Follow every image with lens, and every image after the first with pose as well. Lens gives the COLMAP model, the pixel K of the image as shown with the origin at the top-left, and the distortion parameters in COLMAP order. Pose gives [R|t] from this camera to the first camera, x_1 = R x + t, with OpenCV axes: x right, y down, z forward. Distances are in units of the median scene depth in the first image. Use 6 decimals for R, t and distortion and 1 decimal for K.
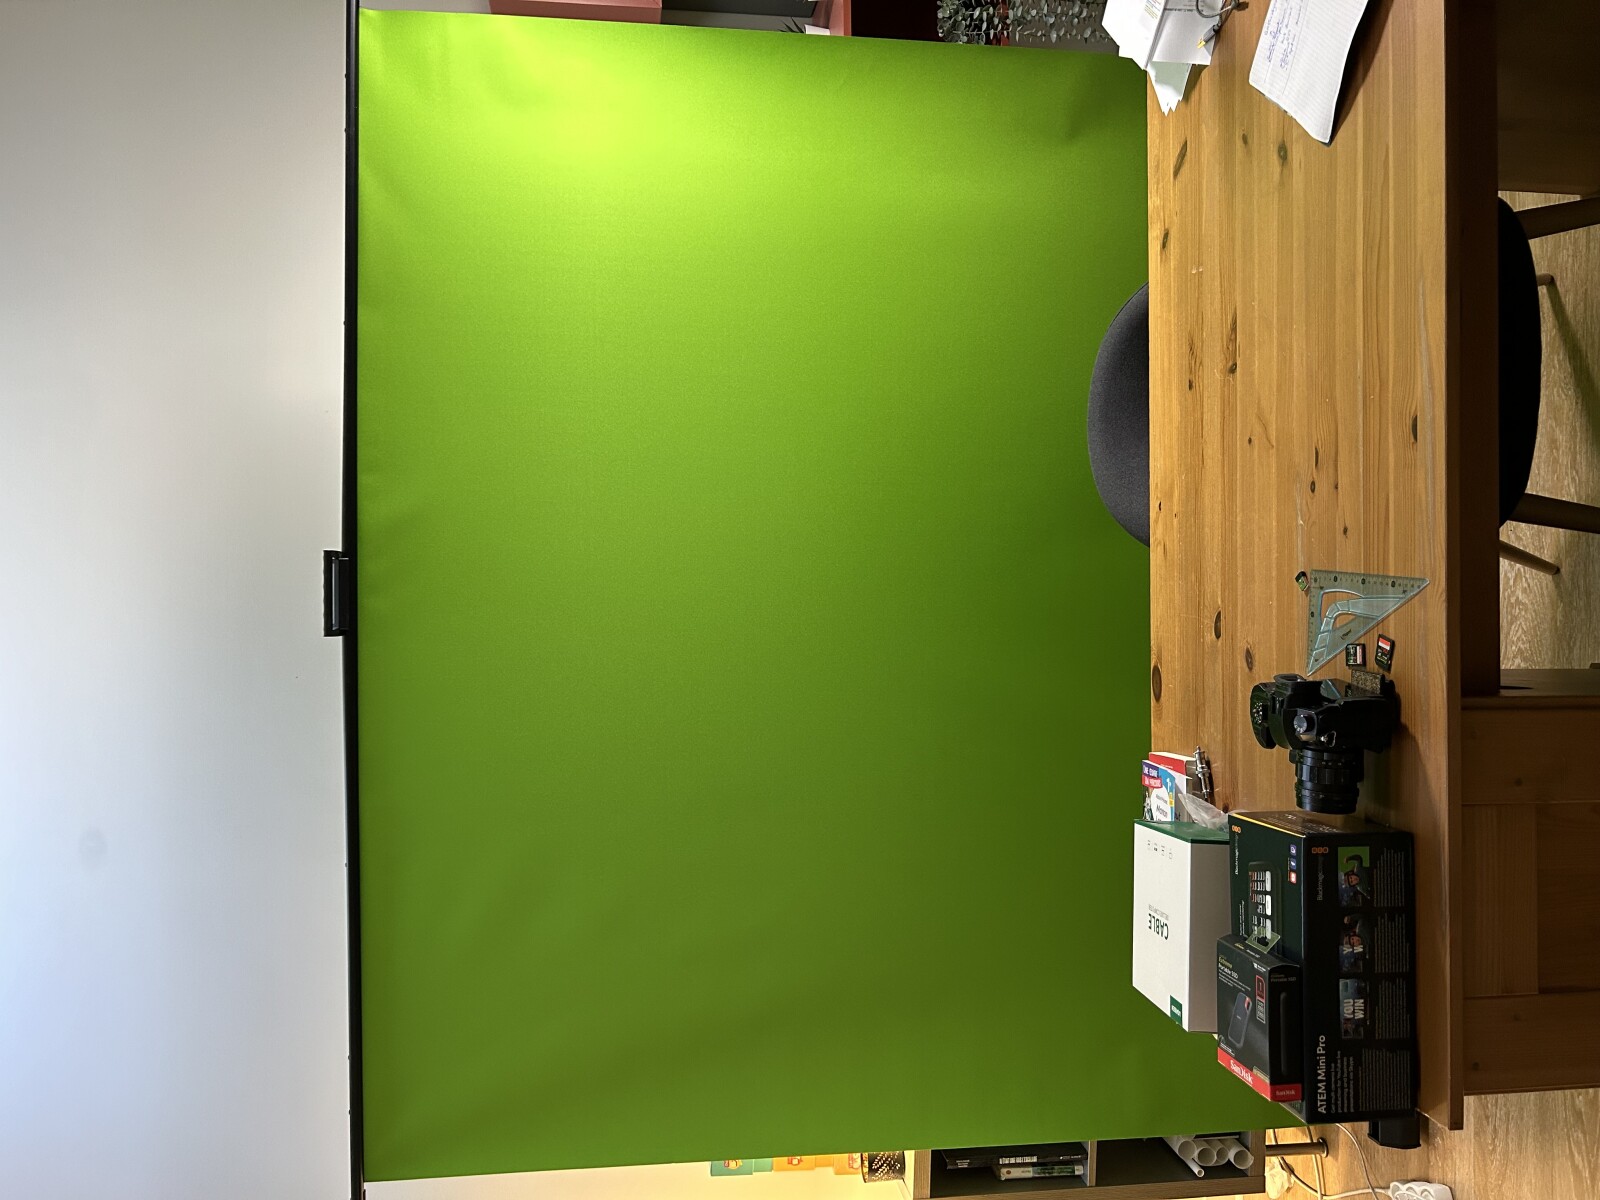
lens RADIAL K [[1199.5, 0, 808.5], [0, 1199.5, 594.4], [0, 0, 1]] dist [0.001649, -0.022018]
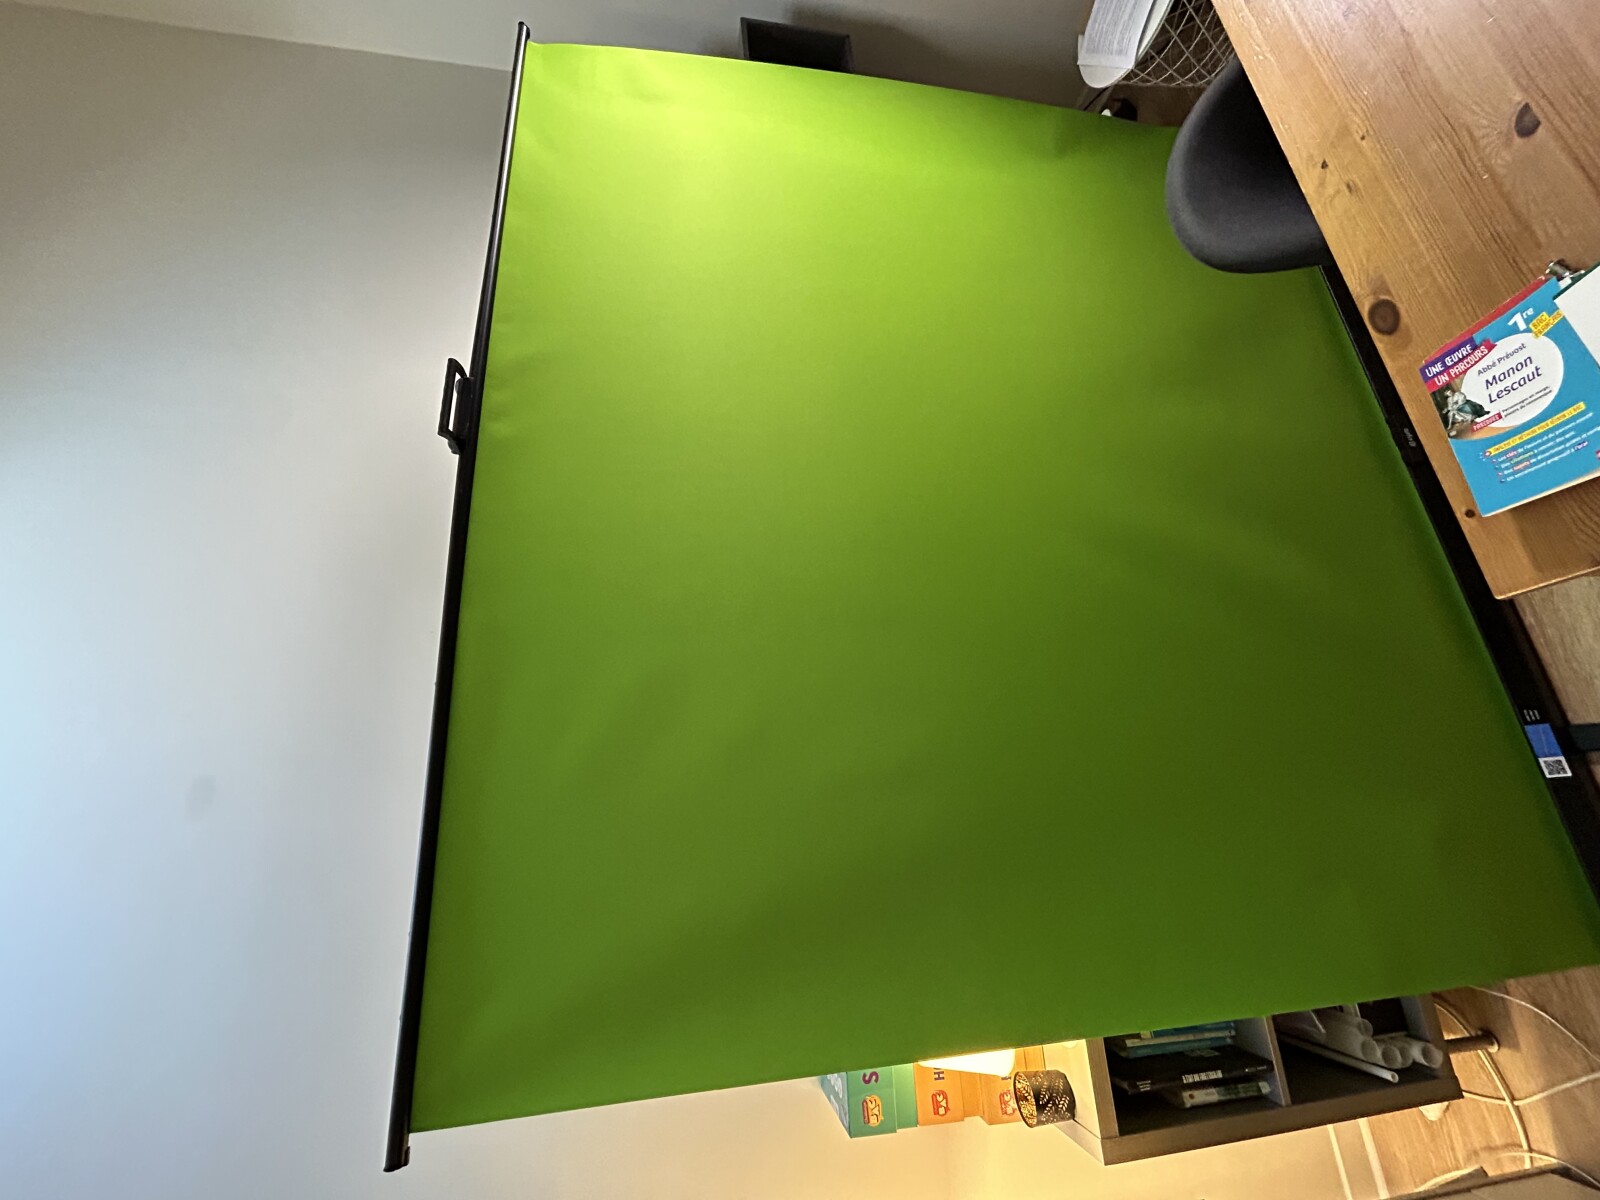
lens RADIAL K [[651.7, 0, 784.3], [0, 651.7, 597.0], [0, 0, 1]] dist [-0.018559, -0.000765]
pose [[0.997925, -0.049815, 0.040795, -0.128779], [0.060712, 0.939013, -0.338479, 0.285295], [-0.021446, 0.340254, 0.940089, 0.455681]]
